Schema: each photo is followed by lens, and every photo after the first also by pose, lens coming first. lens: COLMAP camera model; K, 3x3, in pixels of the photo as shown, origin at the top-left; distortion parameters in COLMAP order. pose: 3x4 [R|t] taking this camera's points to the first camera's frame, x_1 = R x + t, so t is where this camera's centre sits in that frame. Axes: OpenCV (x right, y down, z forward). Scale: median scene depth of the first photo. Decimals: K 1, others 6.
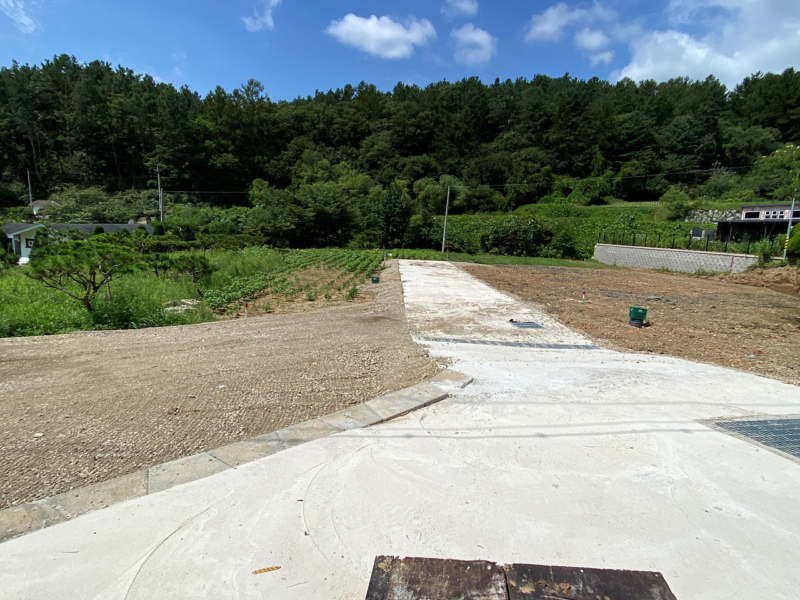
lens RADIAL K [[422.6, 0, 400.0], [0, 422.6, 300.0], [0, 0, 1]] dist [0.000922, -0.018524]
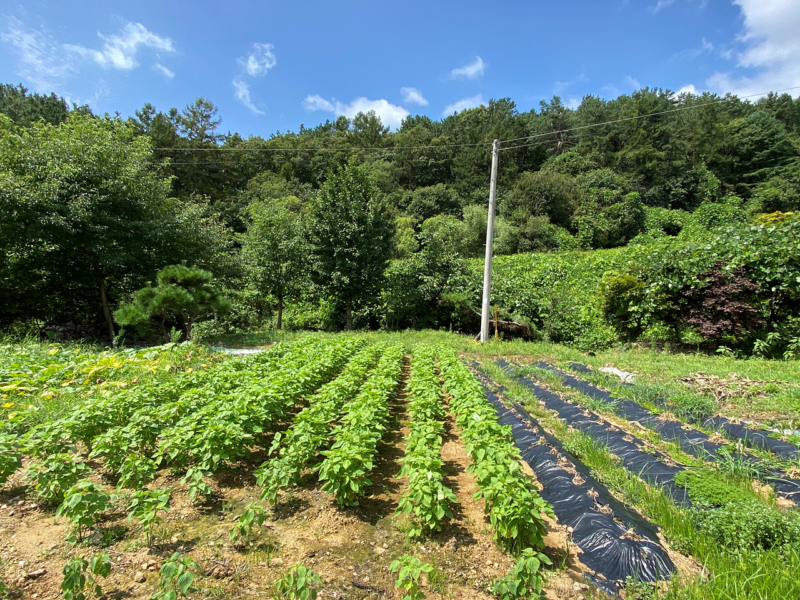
lens RADIAL K [[445.5, 0, 400.0], [0, 445.5, 300.0], [0, 0, 1]] dist [0.000735, -0.016295]
pose [[0.998517, -0.018199, -0.051299, 0.028996], [0.009188, 0.985278, -0.170712, -0.045005], [0.053651, 0.169988, 0.983985, 0.342289]]
